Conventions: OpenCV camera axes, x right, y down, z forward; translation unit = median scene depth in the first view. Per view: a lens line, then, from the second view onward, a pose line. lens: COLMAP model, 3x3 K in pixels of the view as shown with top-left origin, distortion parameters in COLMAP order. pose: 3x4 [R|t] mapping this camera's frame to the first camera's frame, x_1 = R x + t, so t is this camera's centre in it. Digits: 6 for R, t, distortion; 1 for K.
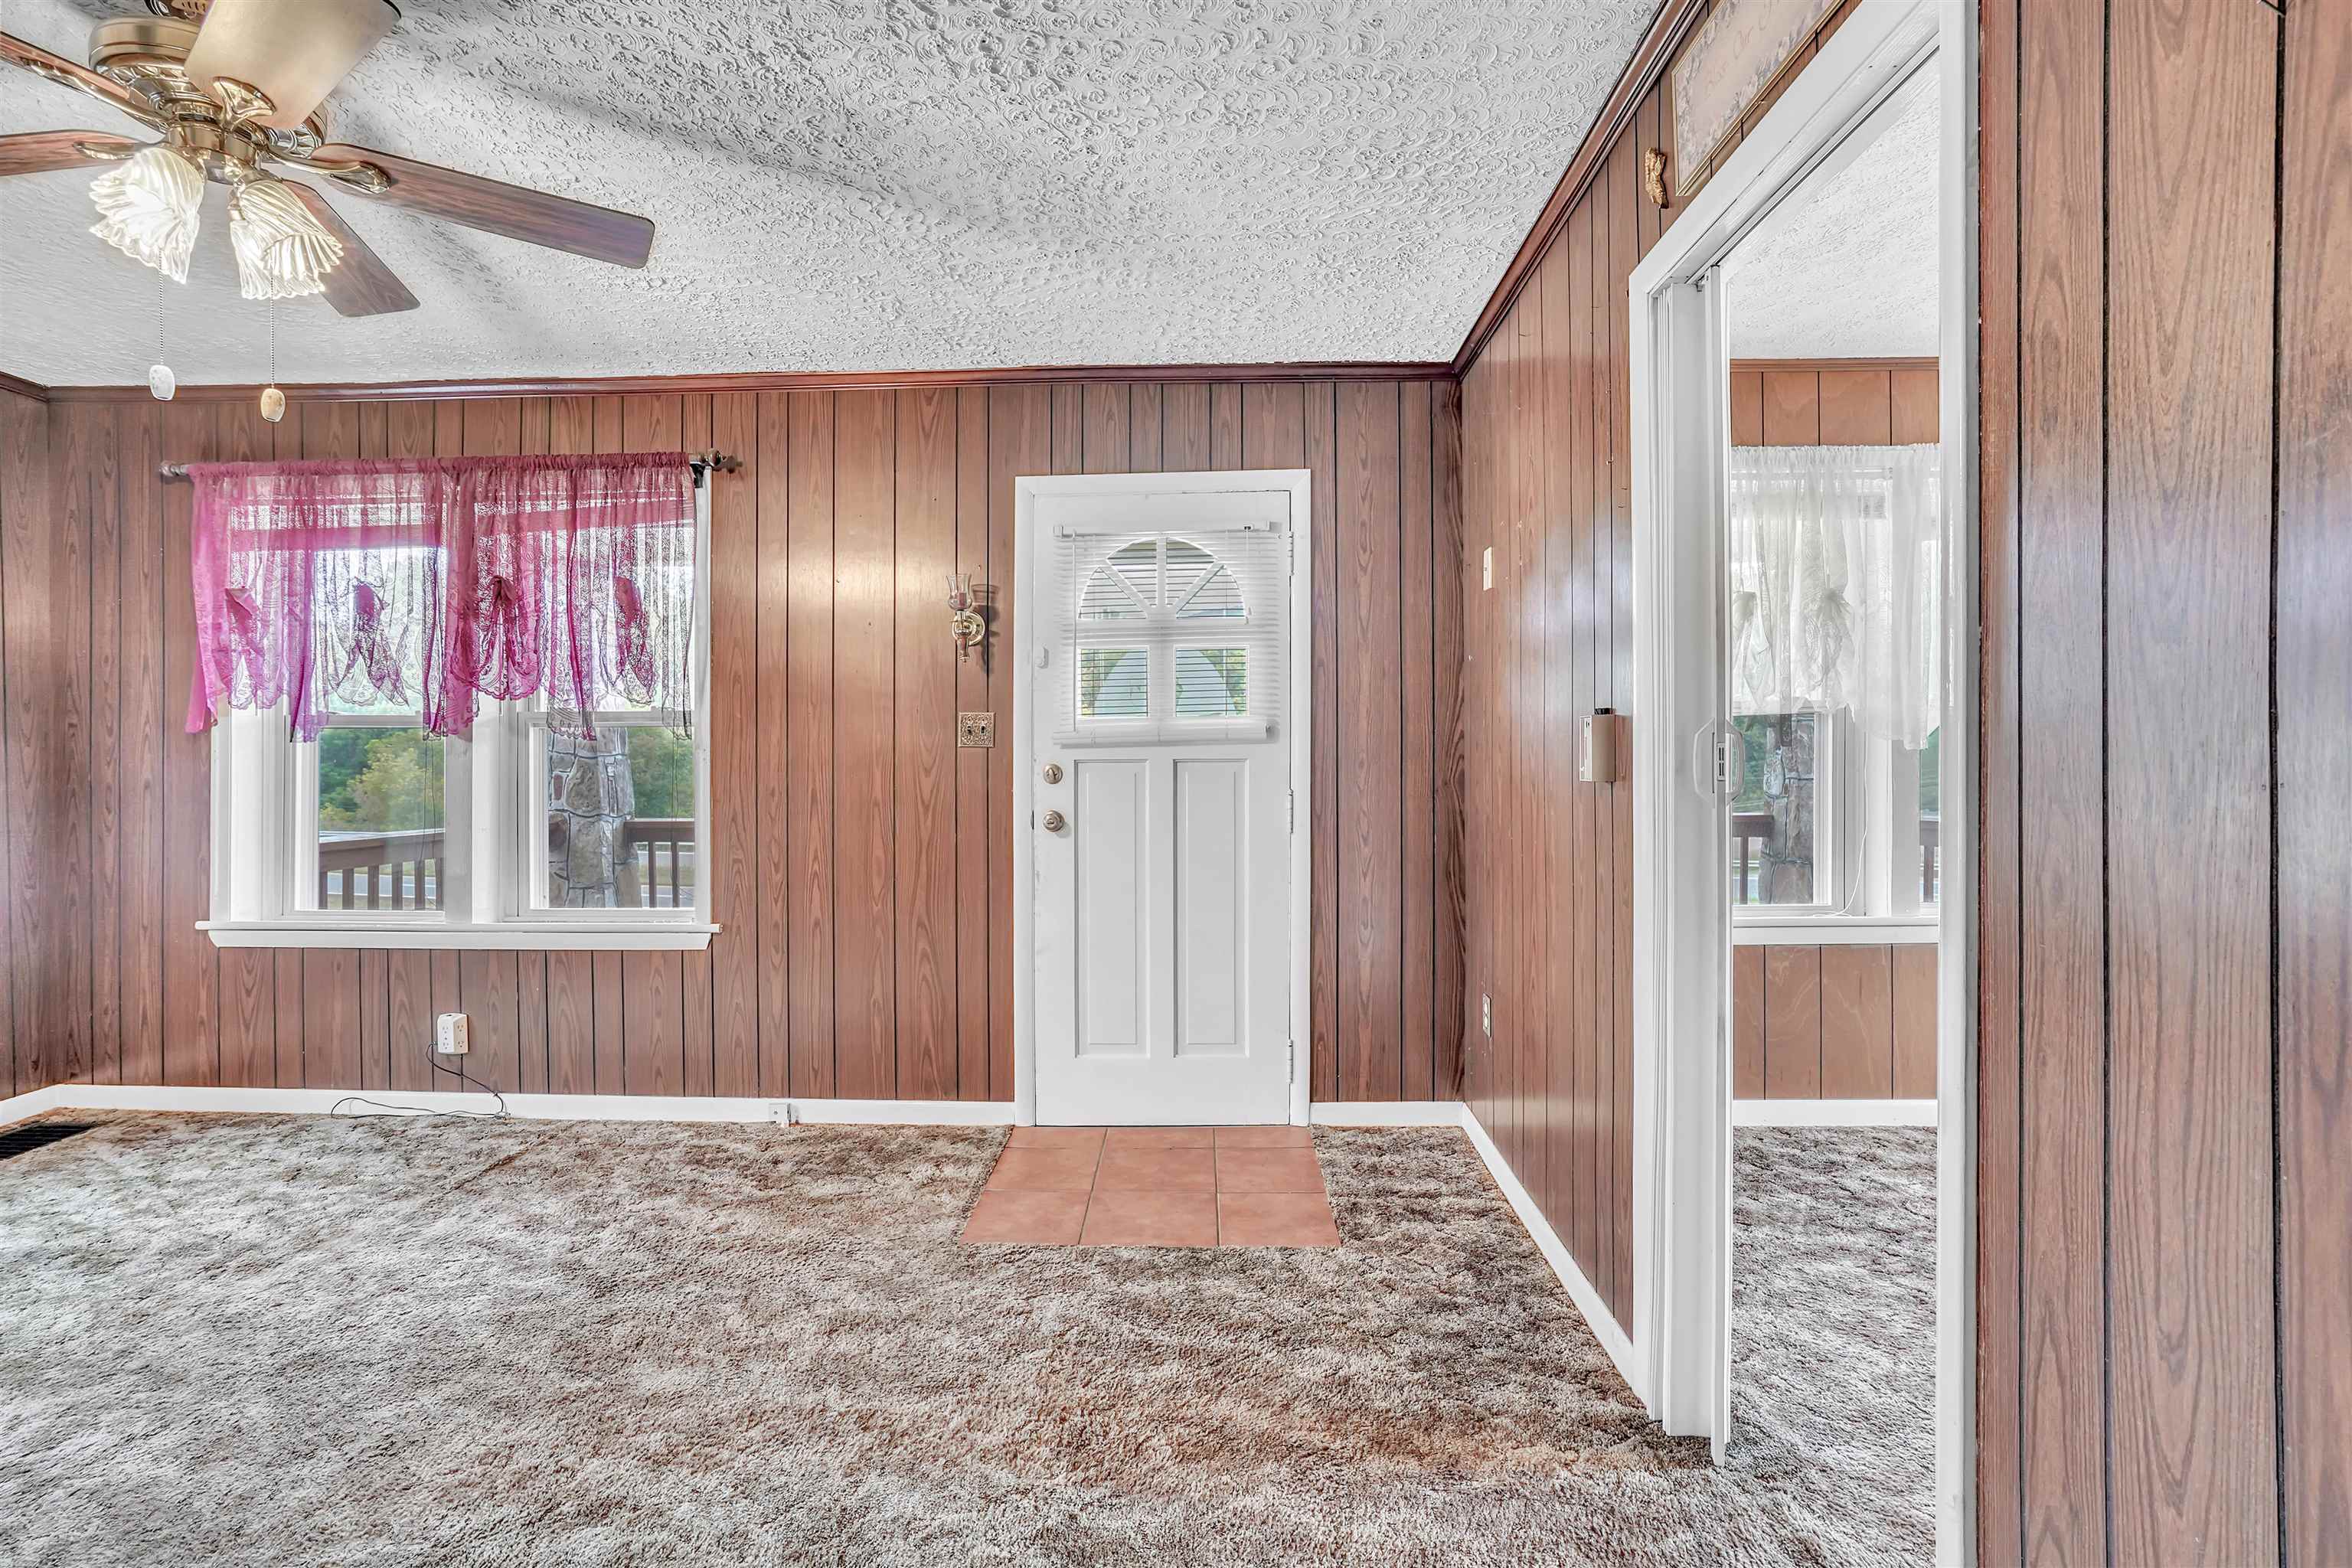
lens RADIAL K [[1104.5, 0, 1175.7], [0, 1104.5, 779.8], [0, 0, 1]] dist [-0.034088, 0.008661]
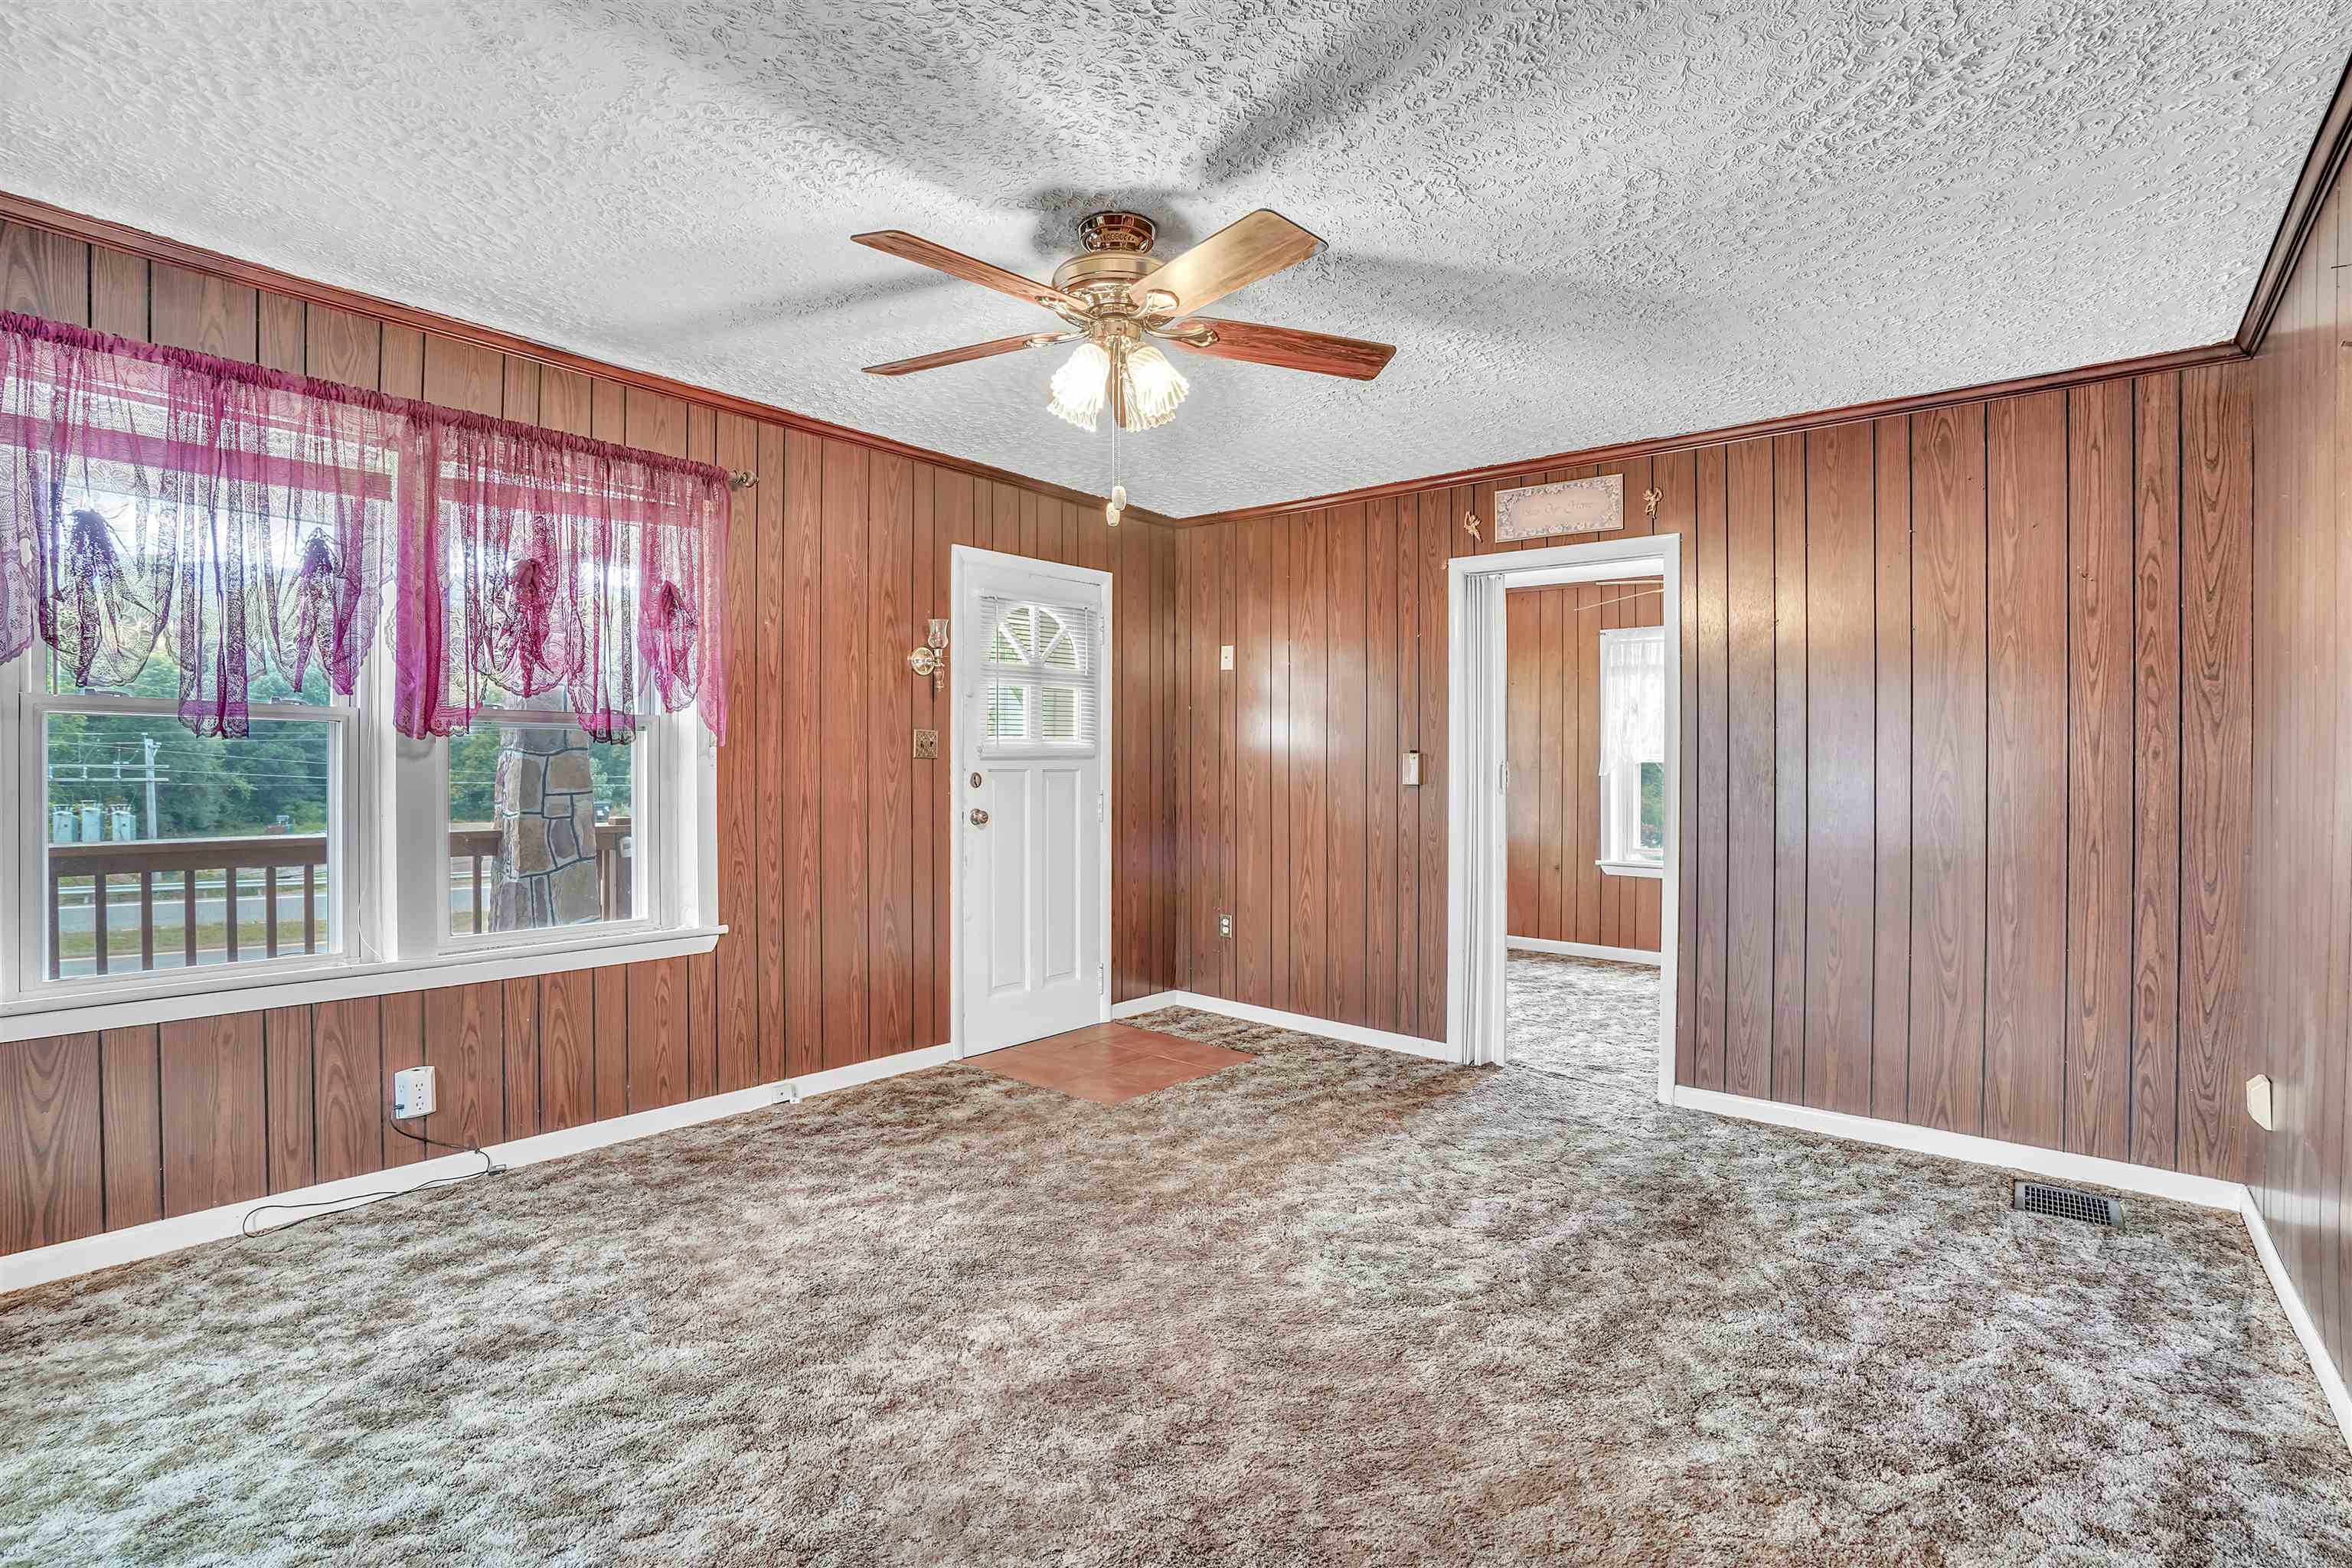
lens RADIAL K [[1104.5, 0, 1160.3], [0, 1104.5, 778.9], [0, 0, 1]] dist [-0.034088, 0.008661]
pose [[0.623665, 0.000648, 0.781691, -1.006876], [0.002388, 0.999993, -0.002734, -0.002573], [-0.781688, 0.003572, 0.623660, 0.037033]]
